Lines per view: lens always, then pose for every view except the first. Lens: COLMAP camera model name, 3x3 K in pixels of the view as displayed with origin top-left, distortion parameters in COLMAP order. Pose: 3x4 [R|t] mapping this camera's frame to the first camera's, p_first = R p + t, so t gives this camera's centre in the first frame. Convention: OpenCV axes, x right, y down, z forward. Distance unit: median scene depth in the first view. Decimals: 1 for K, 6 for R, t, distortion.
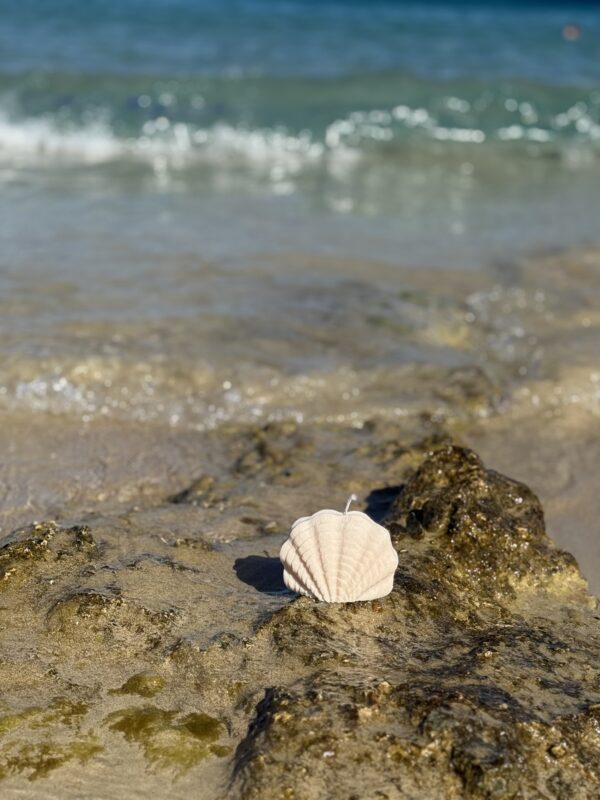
lens RADIAL K [[1360.0, 0, 300.0], [0, 1360.0, 400.0], [0, 0, 1]] dist [0.110856, -0.026609]
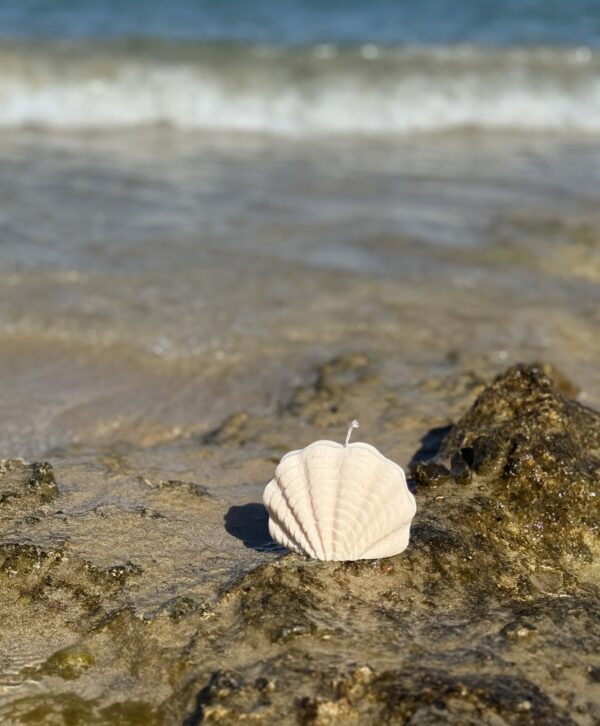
lens RADIAL K [[1364.0, 0, 310.4], [0, 1364.0, 397.1], [0, 0, 1]] dist [0.101182, 0.173445]
pose [[0.992257, 0.001850, -0.124191, 0.109089], [0.000695, 0.999791, 0.020446, 0.040681], [0.124203, -0.020374, 0.992048, 0.238031]]
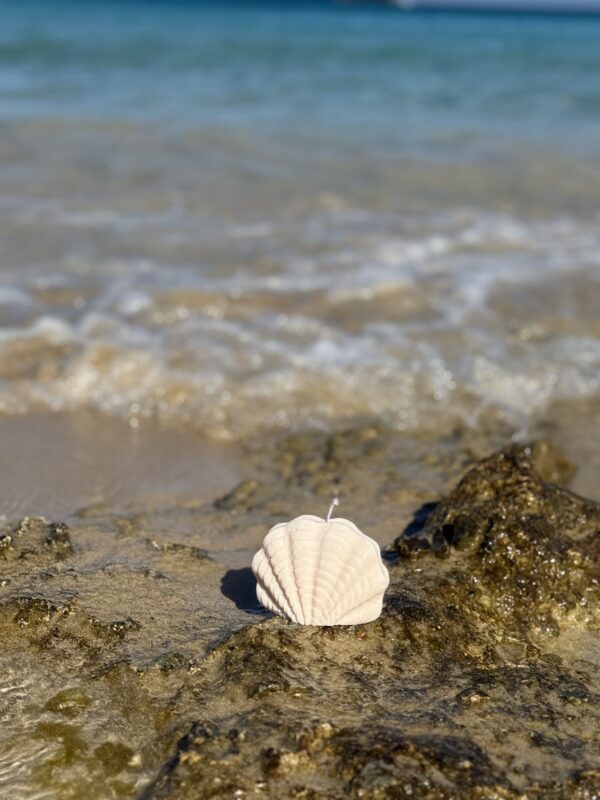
lens RADIAL K [[1360.0, 0, 300.0], [0, 1360.0, 400.0], [0, 0, 1]] dist [0.110856, -0.026609]
pose [[0.985411, 0.032203, -0.167118, 0.156069], [-0.035348, 0.999249, -0.015878, 0.022600], [0.166482, 0.021554, 0.985809, 0.161367]]
